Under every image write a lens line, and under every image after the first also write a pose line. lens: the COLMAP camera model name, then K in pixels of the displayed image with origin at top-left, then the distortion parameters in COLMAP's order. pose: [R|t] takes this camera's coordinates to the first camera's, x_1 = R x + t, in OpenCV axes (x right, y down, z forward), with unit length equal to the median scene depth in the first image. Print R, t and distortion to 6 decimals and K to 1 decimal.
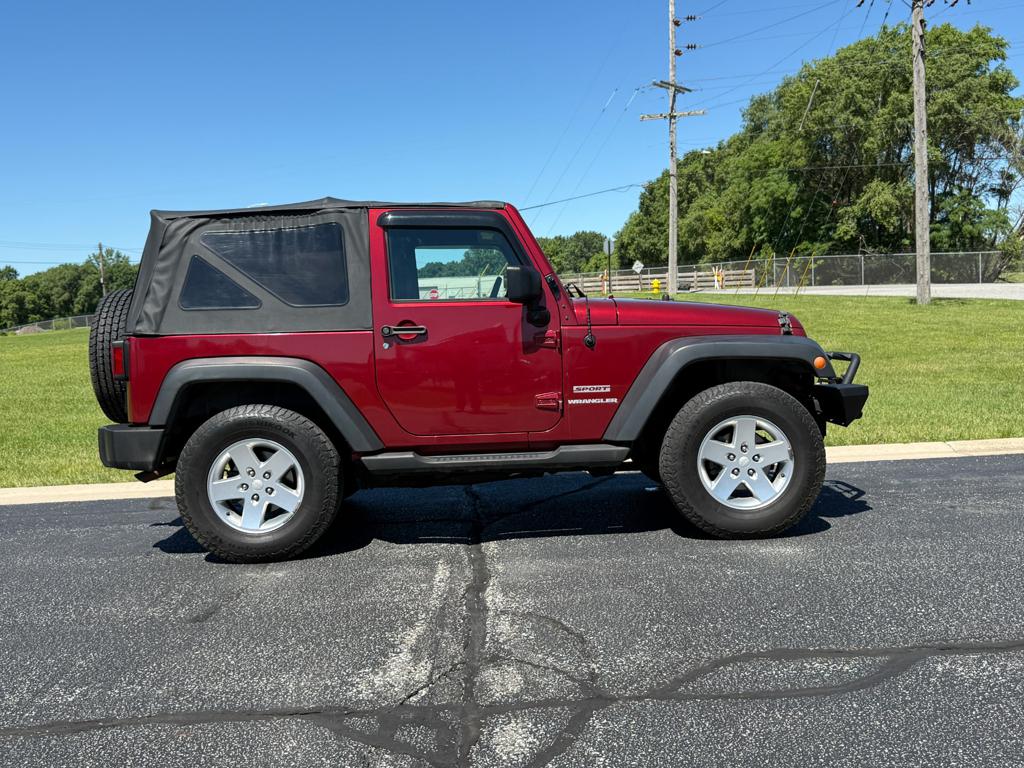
lens RADIAL K [[1026.2, 0, 507.5], [0, 1026.2, 380.5], [0, 0, 1]] dist [0.155573, -0.338842]
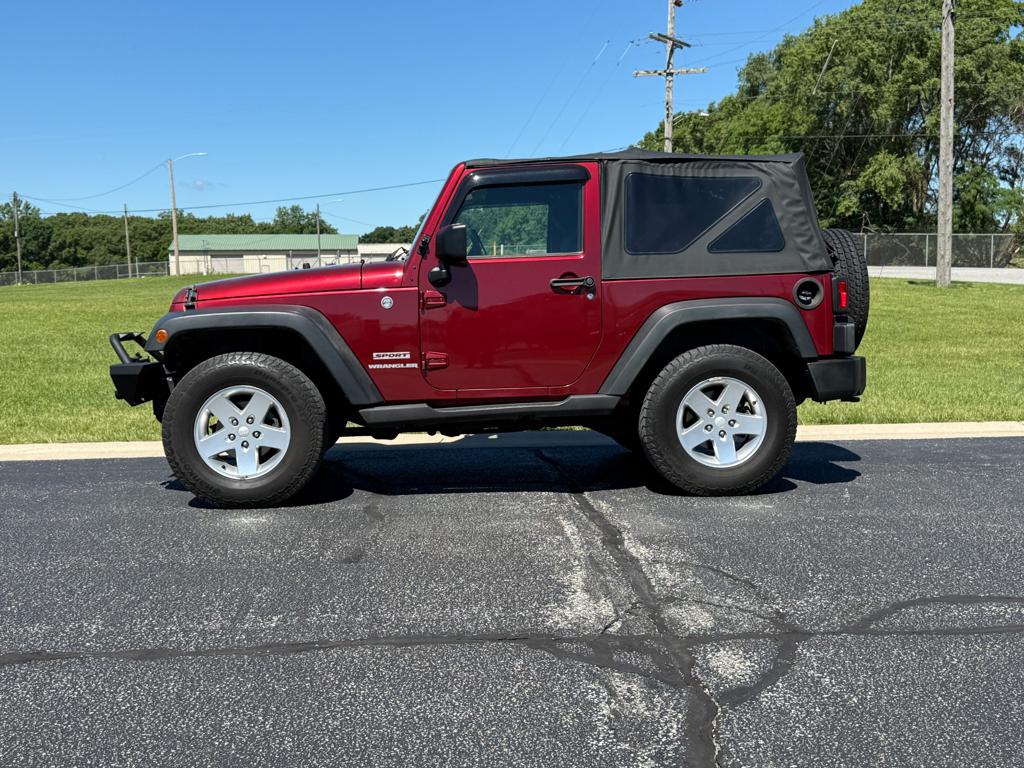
lens RADIAL K [[1128.4, 0, 502.9], [0, 1128.4, 398.9], [0, 0, 1]] dist [0.177005, -0.422985]
pose [[0.998925, 0.028114, 0.036845, -0.101725], [-0.029324, 0.999034, 0.032723, 0.016825], [-0.035889, -0.033768, 0.998785, -0.052098]]
